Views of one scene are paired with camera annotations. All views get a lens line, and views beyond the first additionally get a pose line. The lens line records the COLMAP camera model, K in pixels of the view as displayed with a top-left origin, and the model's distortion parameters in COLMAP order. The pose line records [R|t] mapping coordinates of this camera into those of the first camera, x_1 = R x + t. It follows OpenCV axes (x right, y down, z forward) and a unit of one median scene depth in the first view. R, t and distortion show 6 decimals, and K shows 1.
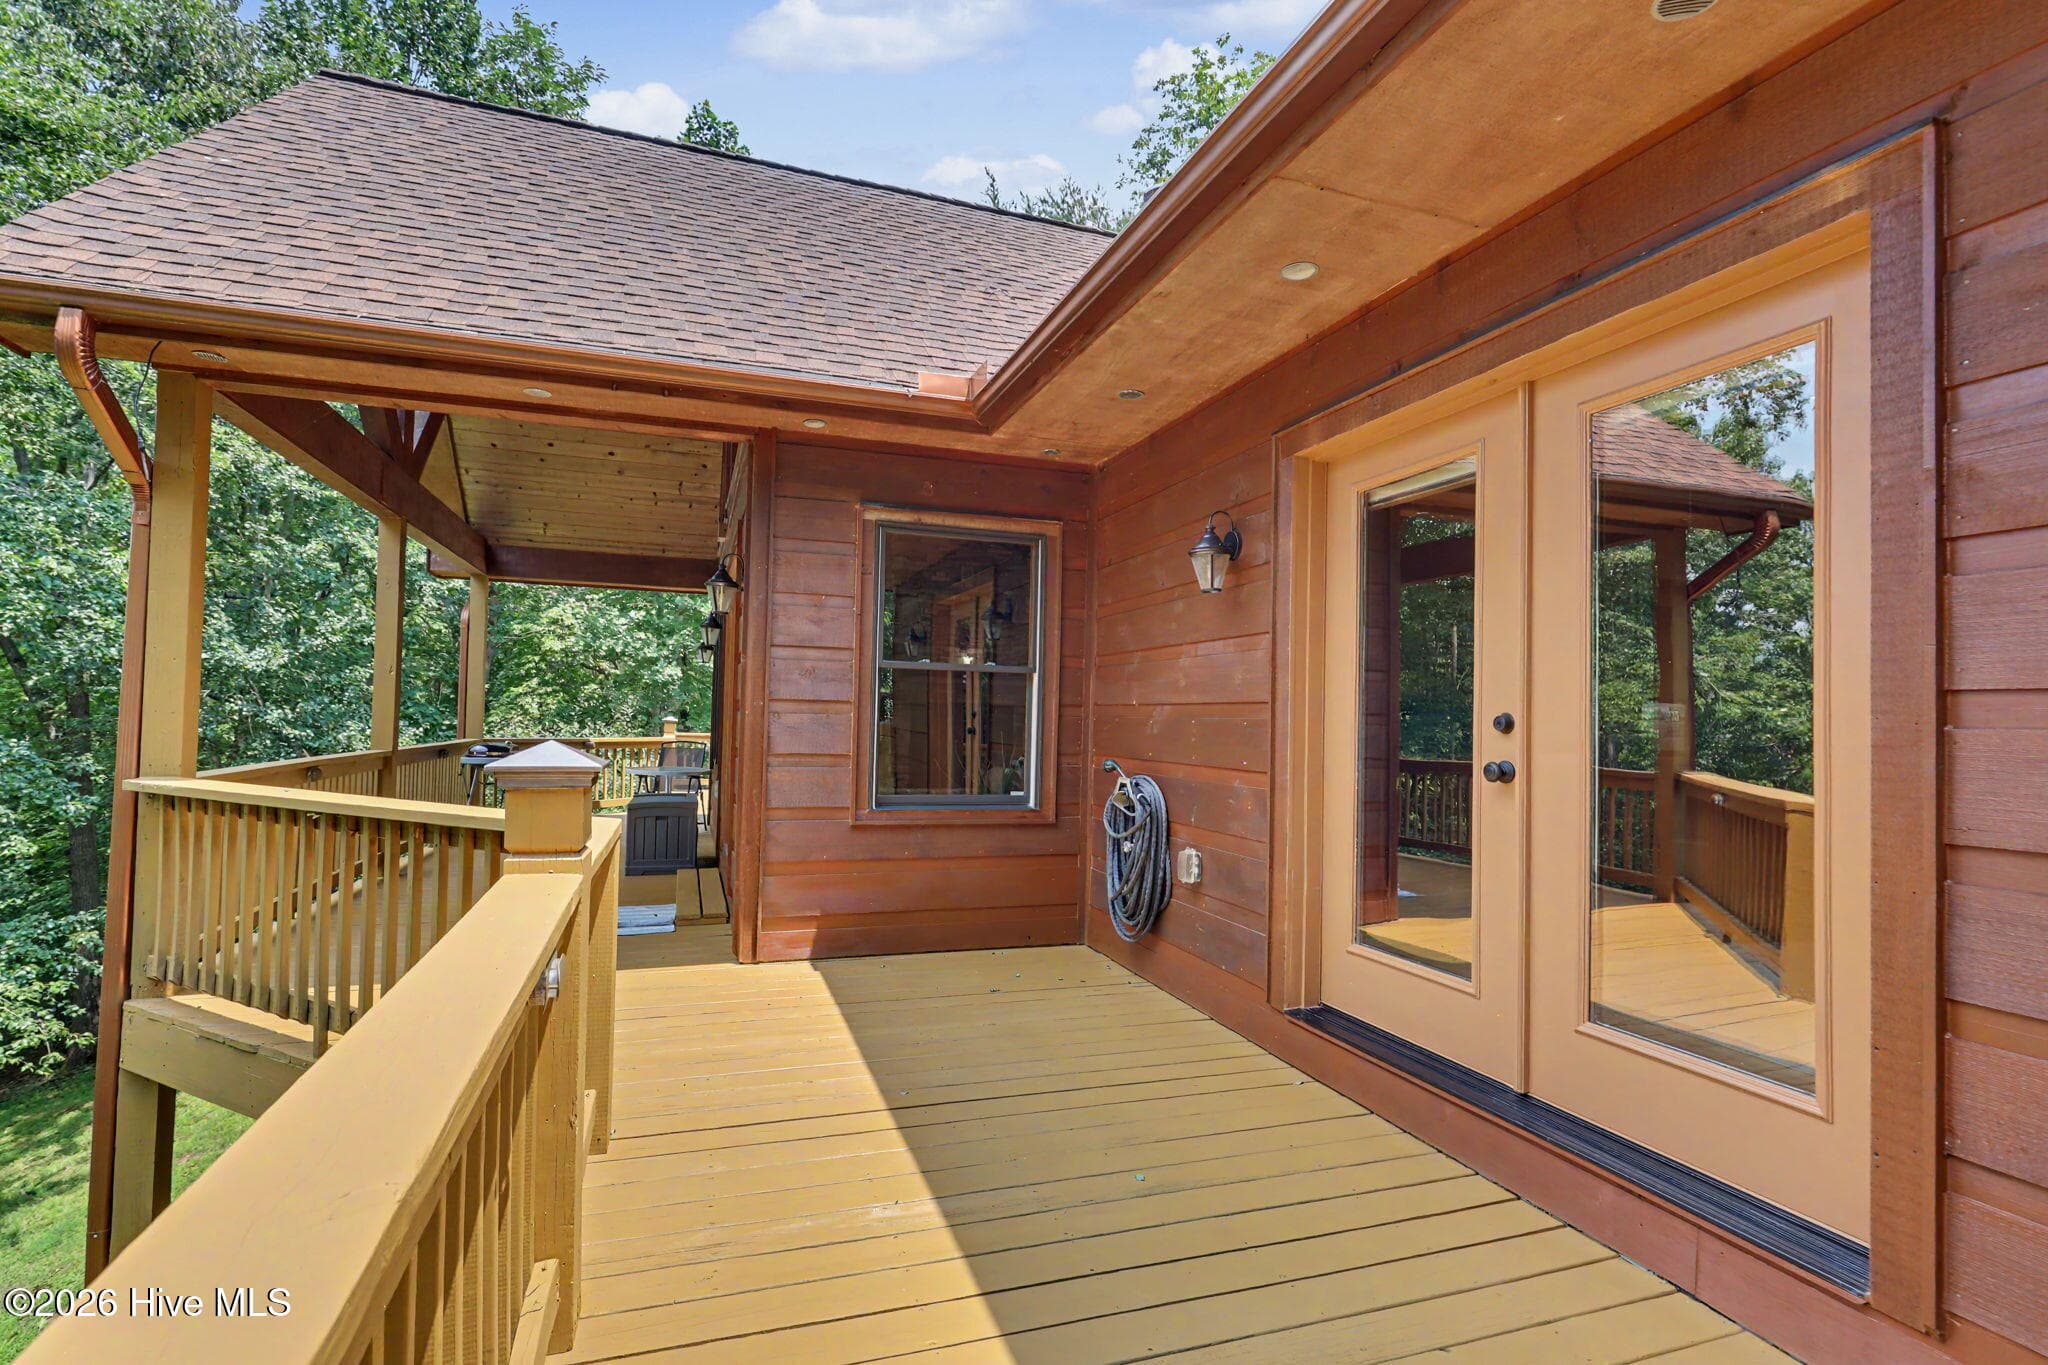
lens RADIAL K [[956.2, 0, 1013.8], [0, 956.2, 688.9], [0, 0, 1]] dist [-0.000569, -0.000083]
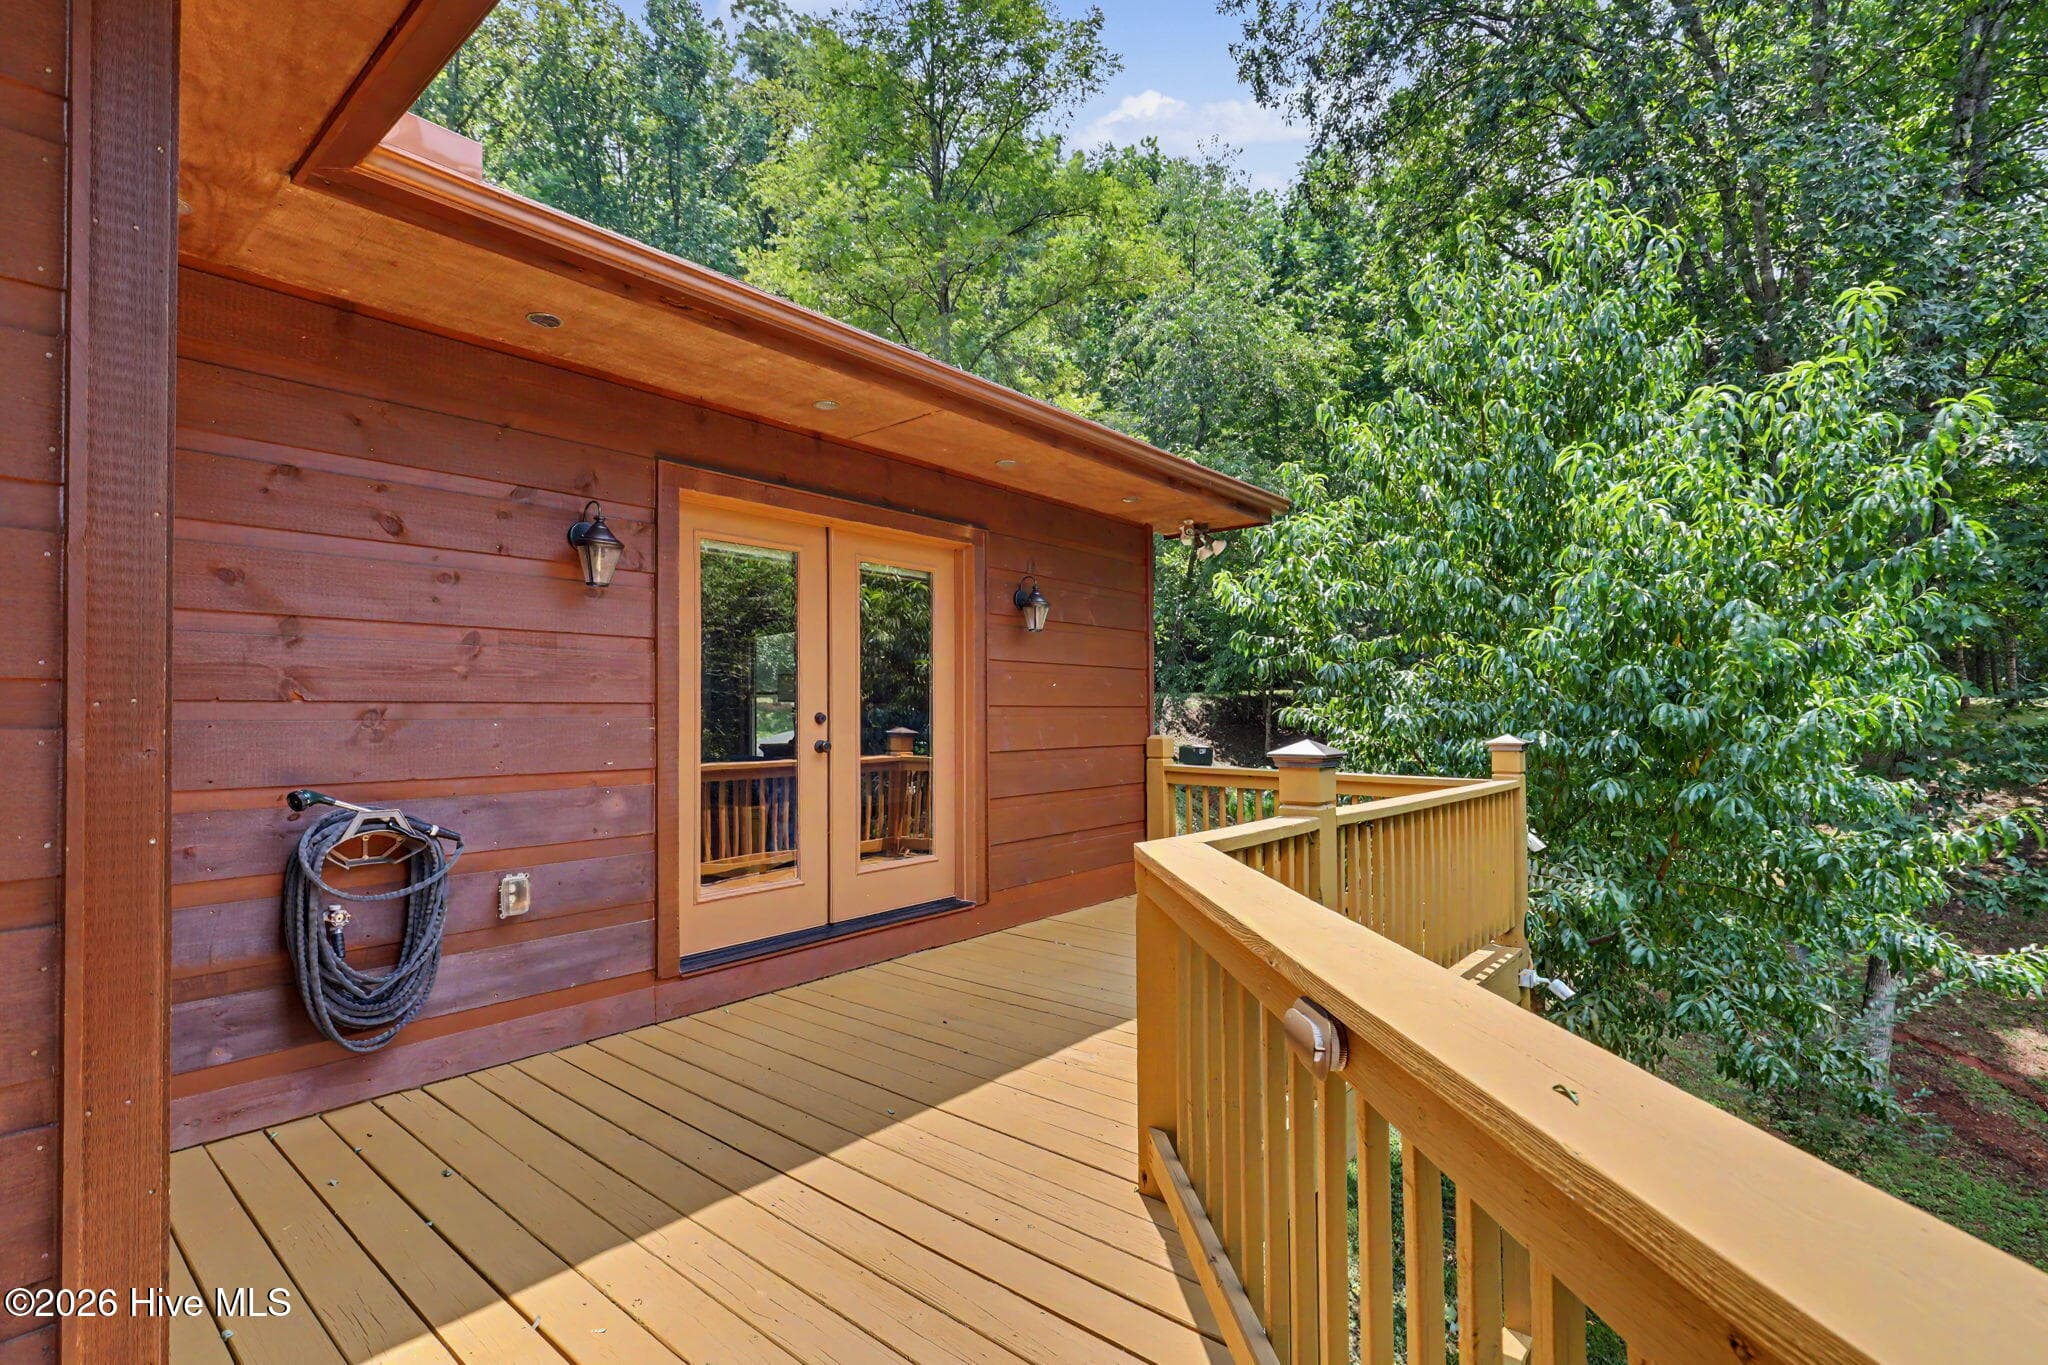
lens RADIAL K [[956.2, 0, 1013.8], [0, 956.2, 688.9], [0, 0, 1]] dist [-0.000569, -0.000083]
pose [[-0.512109, 0.008384, 0.858879, -1.026797], [-0.030654, 0.999137, -0.028031, 0.017739], [-0.858373, -0.040683, -0.511410, 1.404853]]
